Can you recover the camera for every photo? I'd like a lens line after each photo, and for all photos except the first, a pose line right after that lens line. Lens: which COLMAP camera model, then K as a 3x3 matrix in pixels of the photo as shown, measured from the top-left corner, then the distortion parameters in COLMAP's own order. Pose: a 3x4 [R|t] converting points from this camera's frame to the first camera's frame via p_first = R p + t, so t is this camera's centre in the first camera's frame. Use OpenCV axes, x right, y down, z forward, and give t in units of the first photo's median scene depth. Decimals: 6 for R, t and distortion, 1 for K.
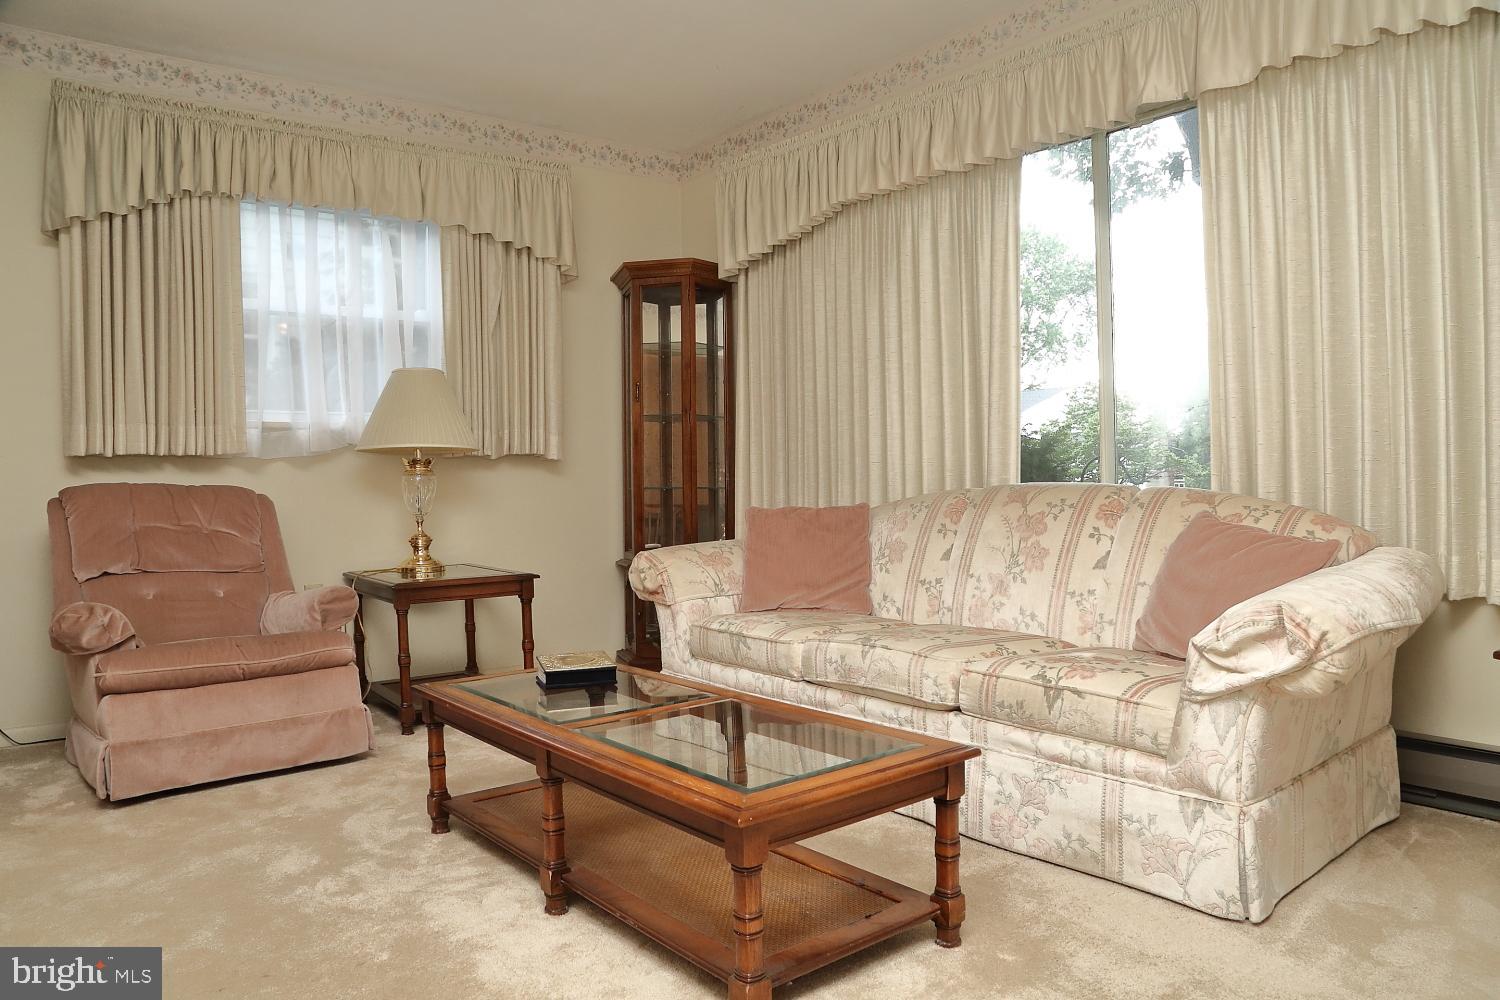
lens RADIAL K [[1041.4, 0, 753.7], [0, 1041.4, 494.5], [0, 0, 1]] dist [-0.120861, 0.073934]
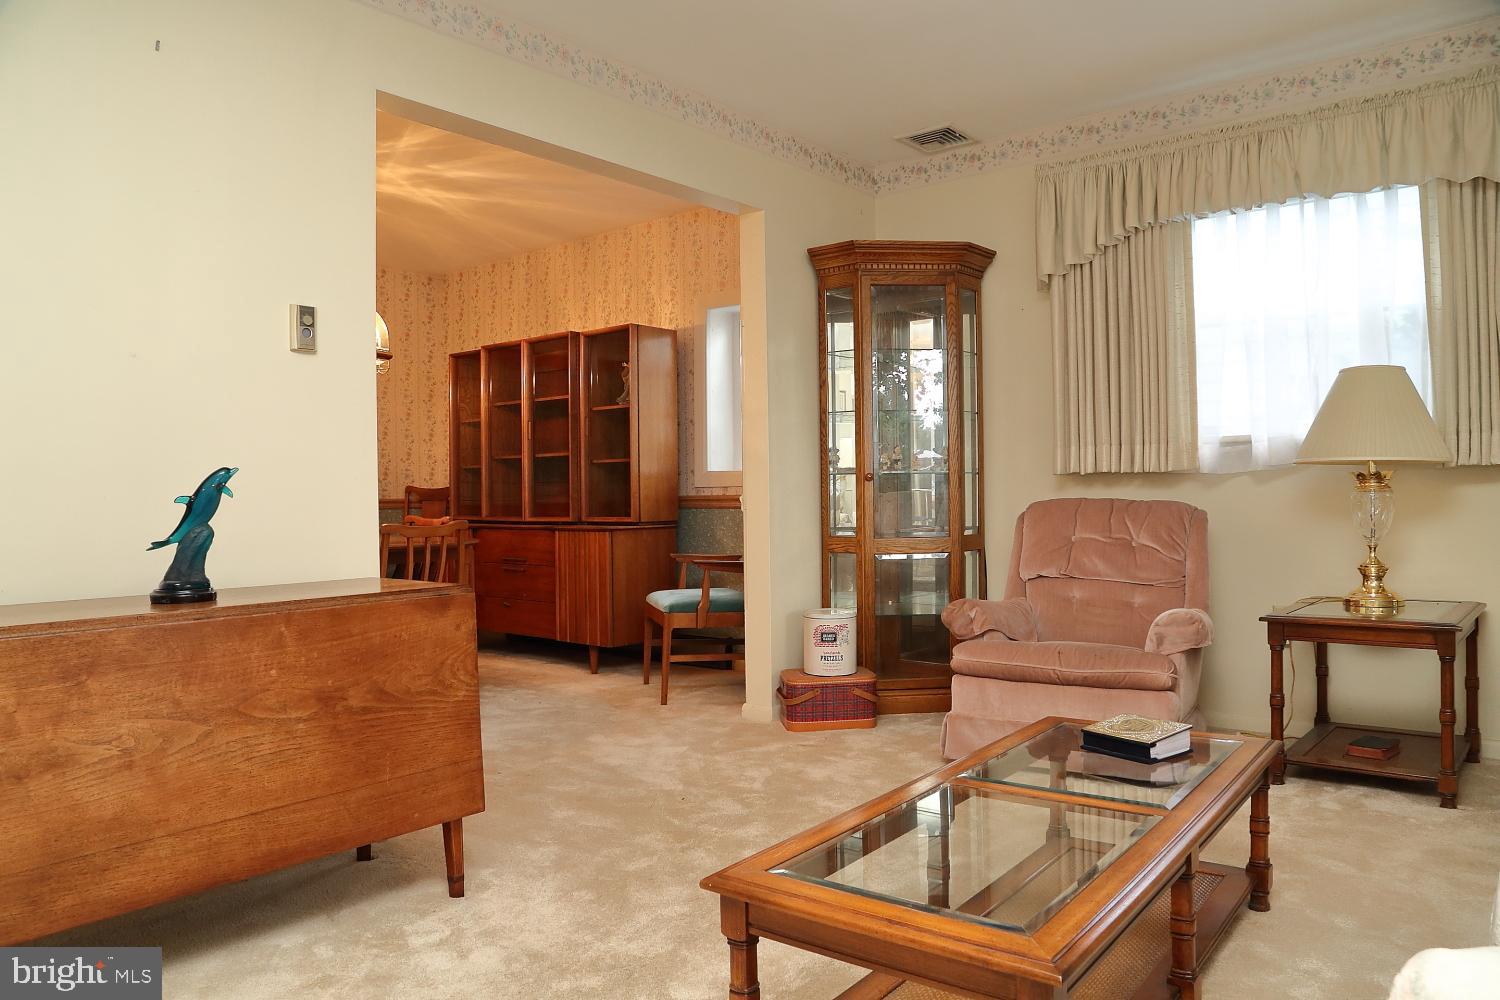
lens RADIAL K [[1041.4, 0, 753.7], [0, 1041.4, 494.5], [0, 0, 1]] dist [-0.120861, 0.073934]
pose [[0.212133, 0.019050, -0.977055, 0.377208], [0.000354, 0.999808, 0.019570, -0.033050], [0.977241, -0.004498, 0.212085, 0.327008]]
